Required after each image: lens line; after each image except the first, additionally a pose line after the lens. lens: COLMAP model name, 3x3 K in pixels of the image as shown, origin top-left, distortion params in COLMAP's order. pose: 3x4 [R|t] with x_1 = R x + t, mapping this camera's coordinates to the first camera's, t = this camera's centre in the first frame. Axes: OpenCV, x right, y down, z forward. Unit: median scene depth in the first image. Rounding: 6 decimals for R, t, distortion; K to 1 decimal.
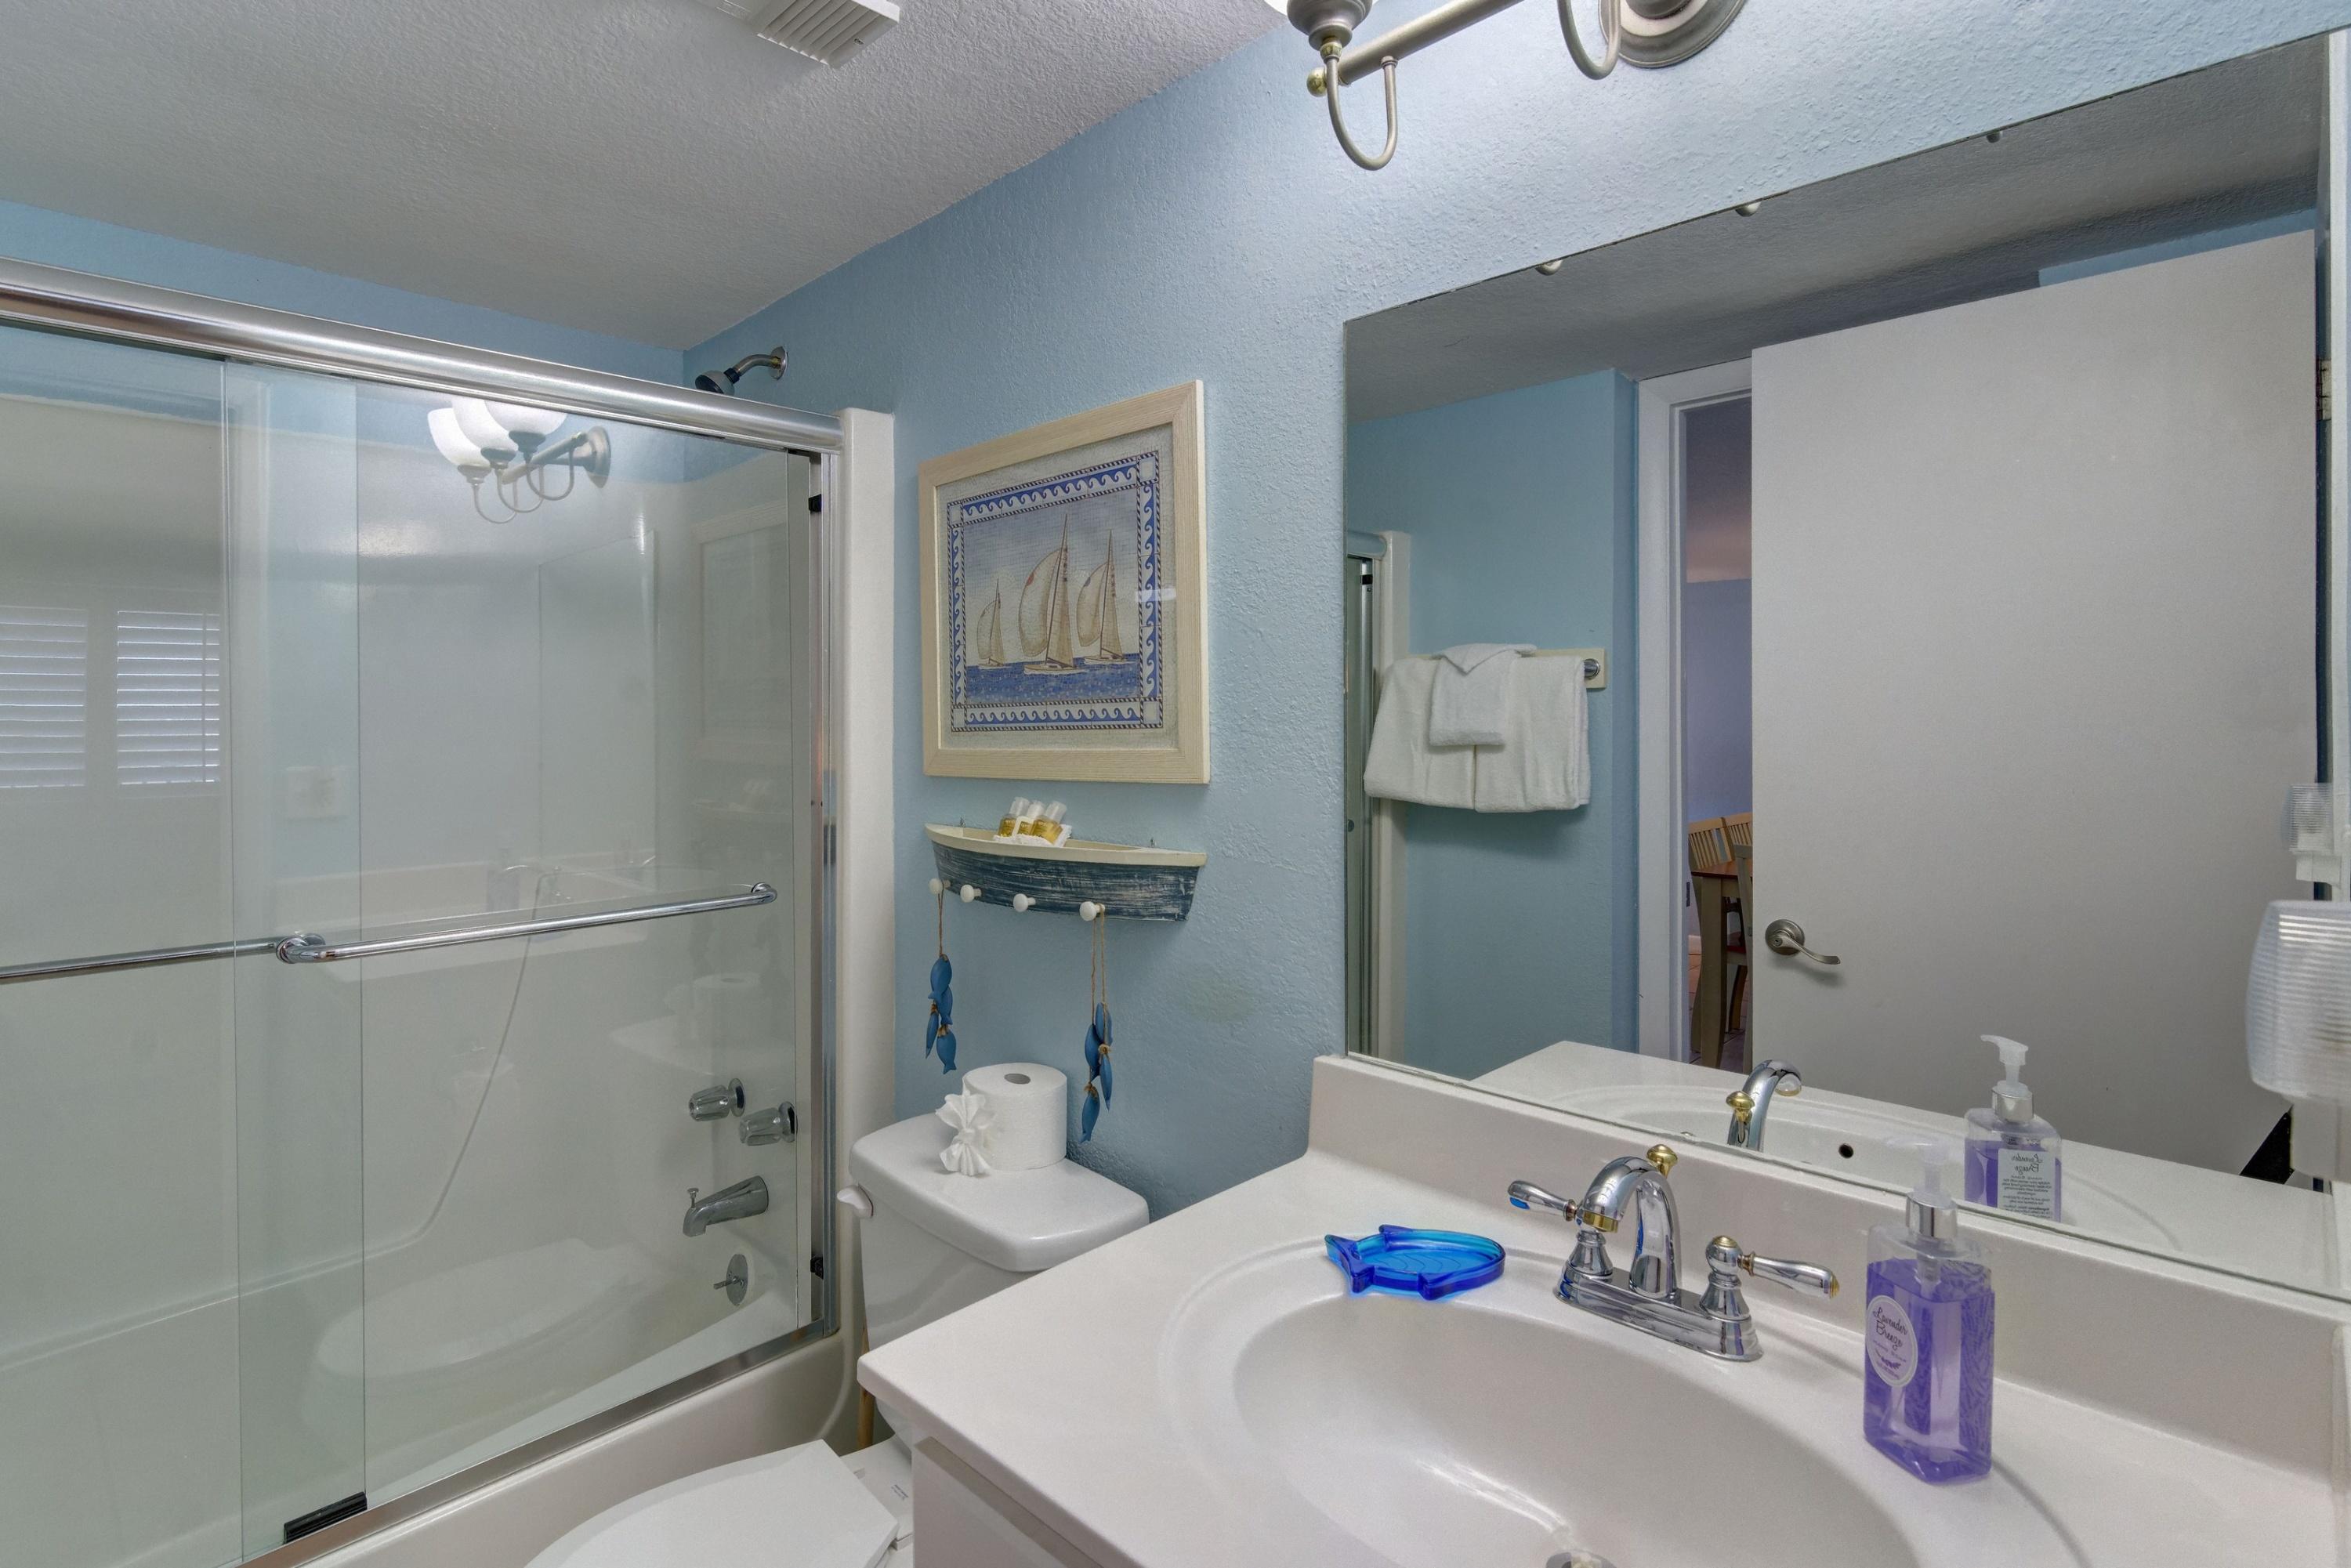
lens RADIAL K [[1140.9, 0, 1177.0], [0, 1140.9, 738.3], [0, 0, 1]] dist [0.001624, -0.000028]
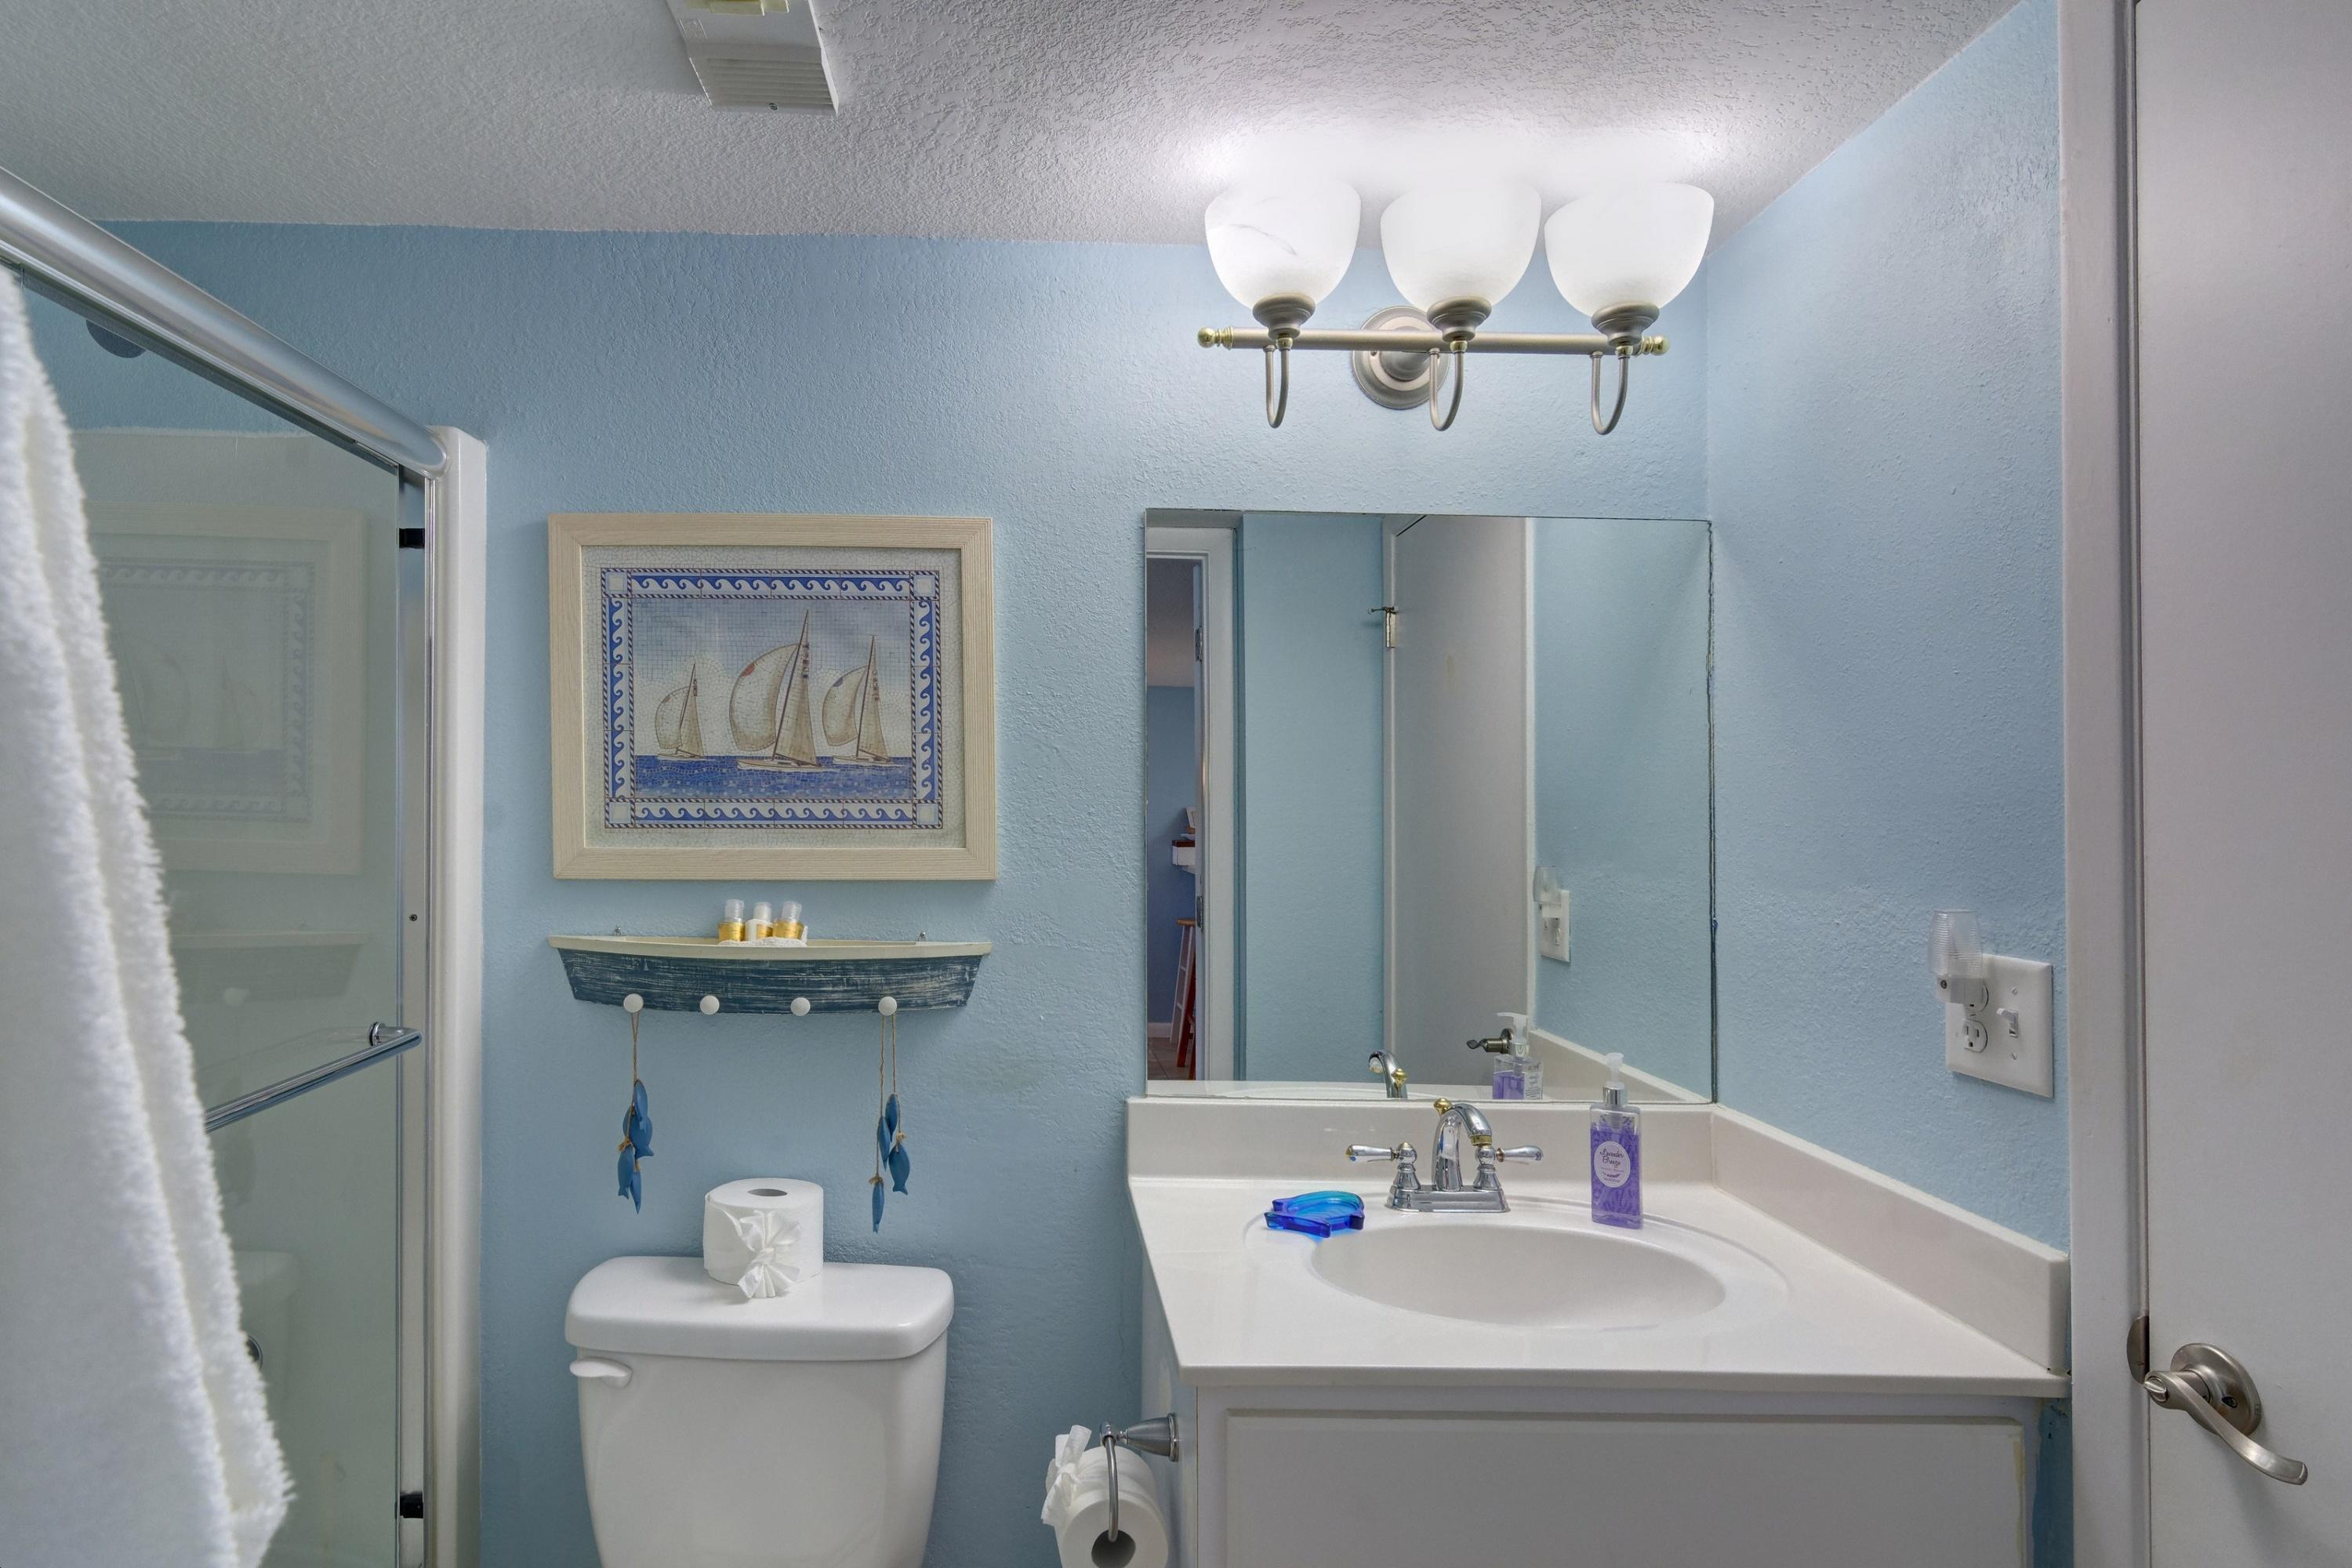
lens RADIAL K [[1260.2, 0, 1021.7], [0, 1260.2, 794.1], [0, 0, 1]] dist [-0.000488, 0.000375]
pose [[0.709070, 0.020564, 0.704838, -0.763198], [-0.008980, 0.999757, -0.020134, -0.017688], [-0.705081, 0.007947, 0.709082, 0.098702]]
